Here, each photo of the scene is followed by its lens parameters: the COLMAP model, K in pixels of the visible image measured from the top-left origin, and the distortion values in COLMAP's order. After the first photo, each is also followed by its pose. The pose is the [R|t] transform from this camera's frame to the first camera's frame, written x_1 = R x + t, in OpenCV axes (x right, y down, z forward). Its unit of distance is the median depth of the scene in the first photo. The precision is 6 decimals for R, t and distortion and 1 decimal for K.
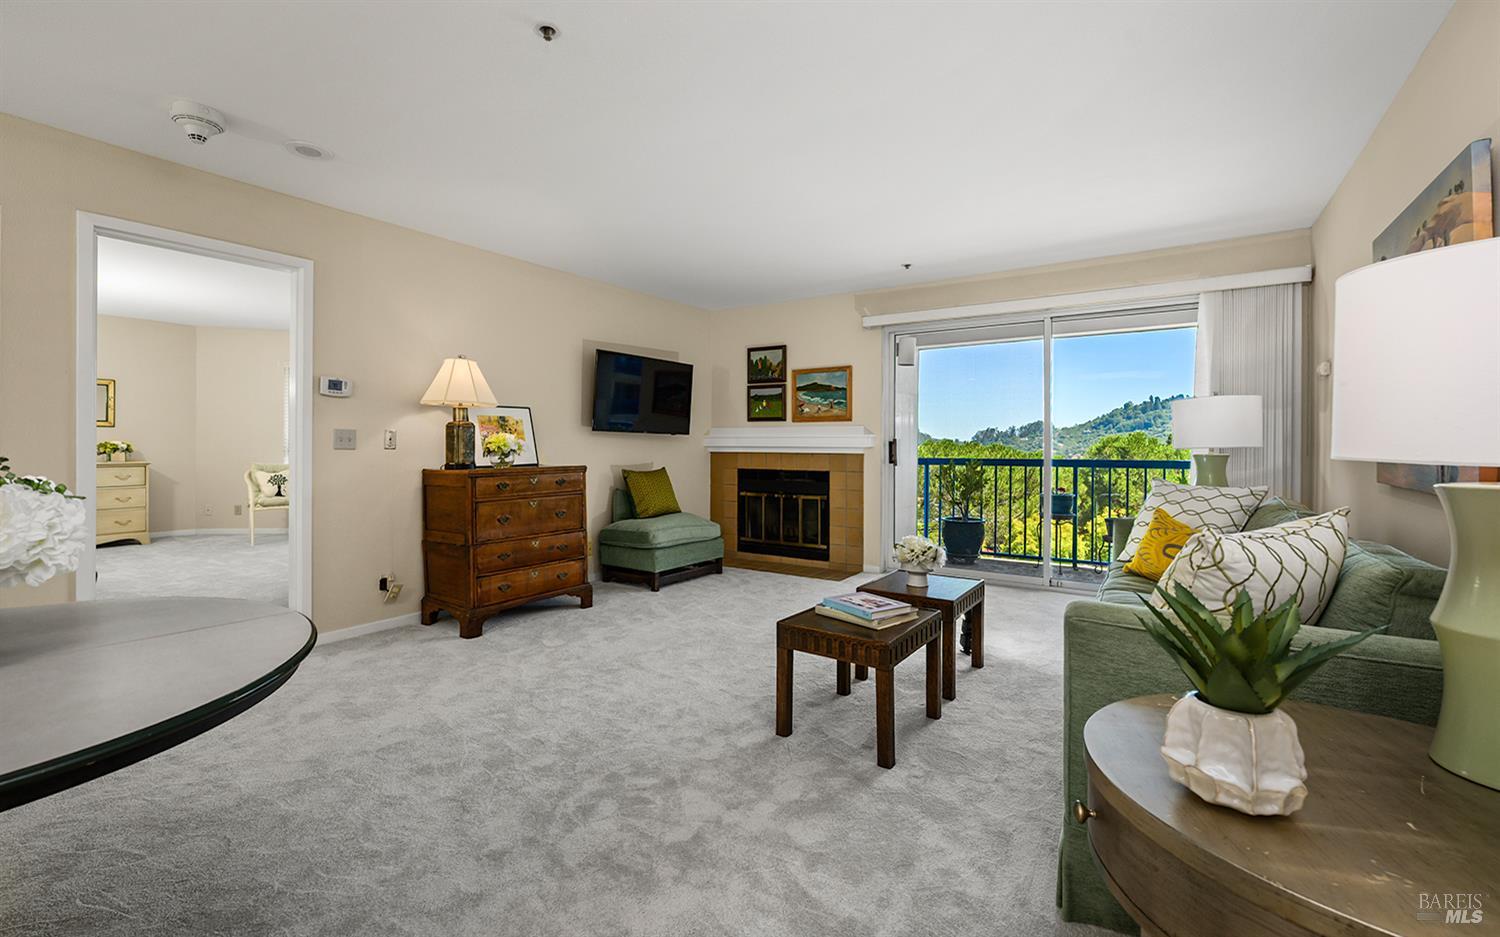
lens RADIAL K [[643.1, 0, 721.6], [0, 643.1, 443.6], [0, 0, 1]] dist [-0.011706, -0.000030]
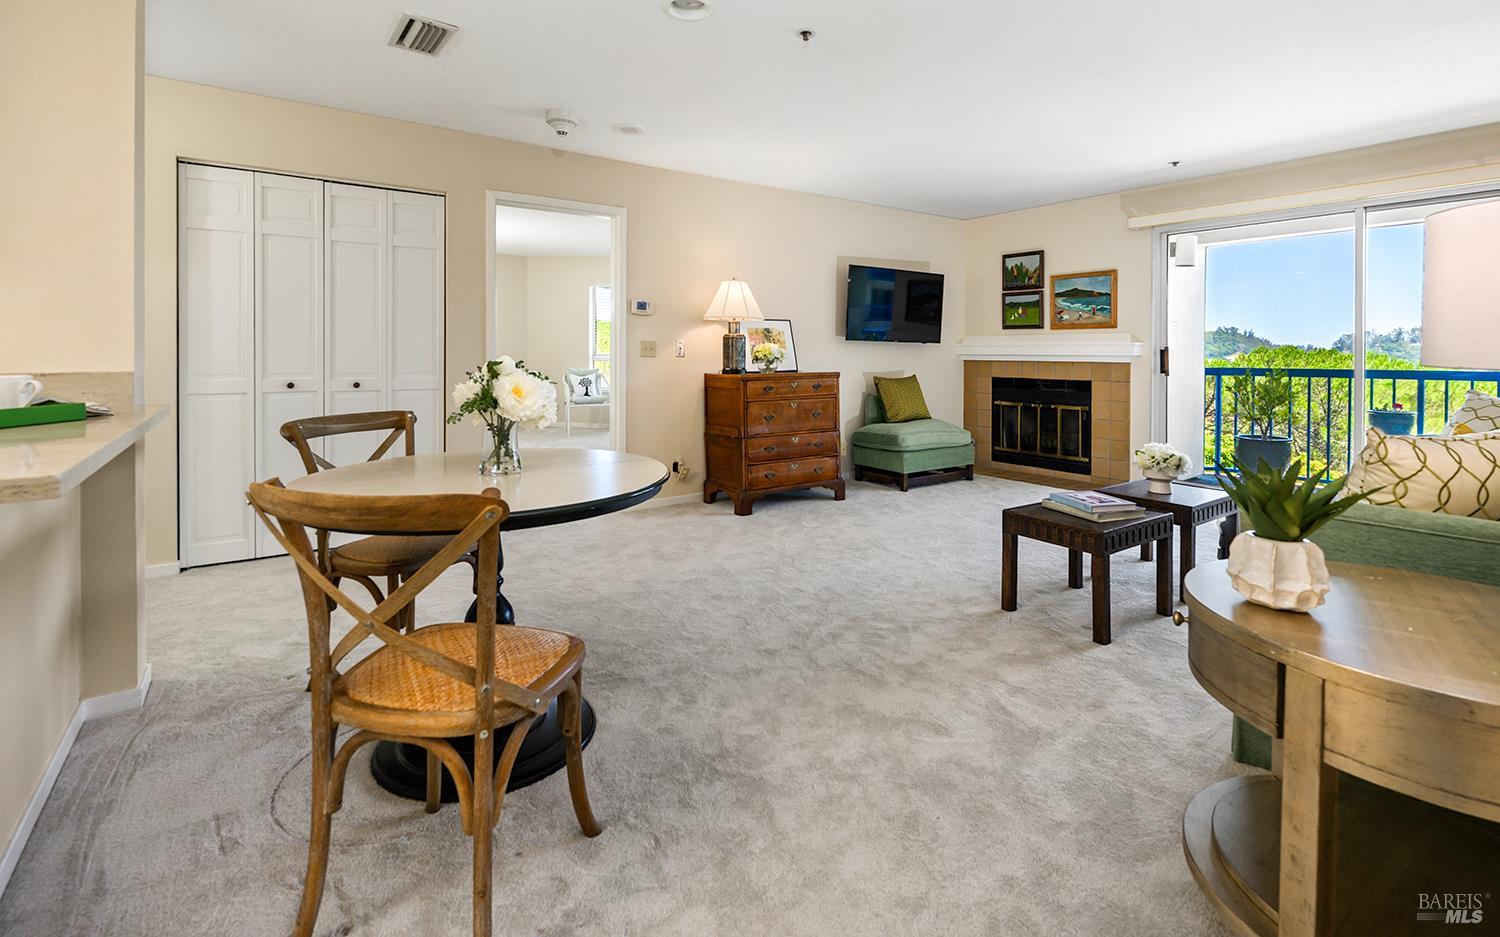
lens RADIAL K [[693.4, 0, 750.4], [0, 693.4, 353.3], [0, 0, 1]] dist [-0.000978, -0.000018]
pose [[0.941948, 0.000293, -0.335757, 0.052066], [0.000620, 0.999996, 0.002610, -0.001210], [0.335757, -0.002667, 0.941945, -0.201173]]
